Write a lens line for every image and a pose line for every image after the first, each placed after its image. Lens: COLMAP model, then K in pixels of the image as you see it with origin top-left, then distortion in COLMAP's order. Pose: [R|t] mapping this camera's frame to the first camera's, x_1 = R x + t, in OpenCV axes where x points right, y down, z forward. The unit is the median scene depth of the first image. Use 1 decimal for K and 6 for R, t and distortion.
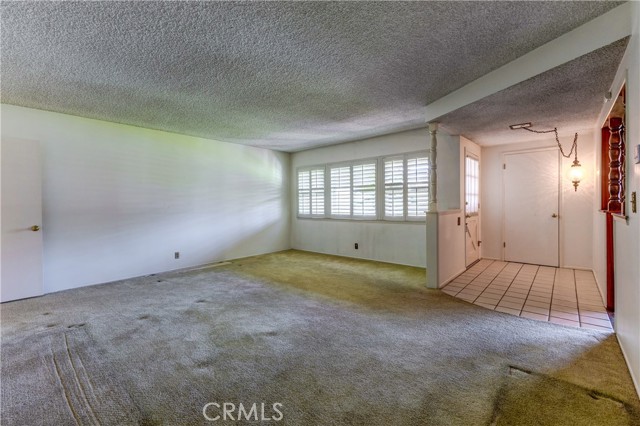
lens RADIAL K [[276.3, 0, 314.5], [0, 276.3, 211.4], [0, 0, 1]] dist [0.010603, -0.001406]
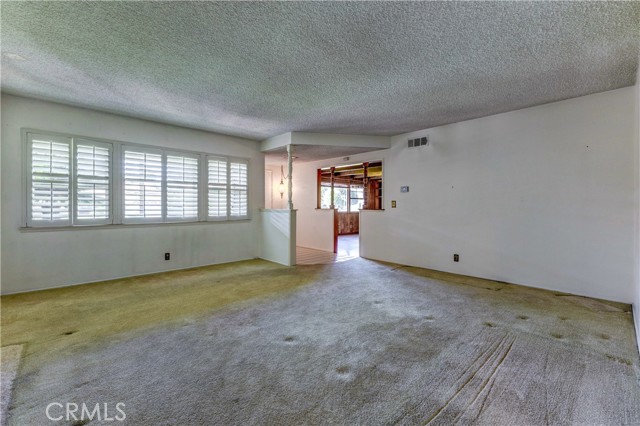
lens RADIAL K [[276.3, 0, 314.4], [0, 276.3, 208.2], [0, 0, 1]] dist [0.010603, -0.001406]
pose [[0.090960, -0.001782, 0.995853, -0.642905], [0.018813, 0.999823, 0.000071, -0.005376], [-0.995677, 0.018729, 0.090977, 0.537164]]
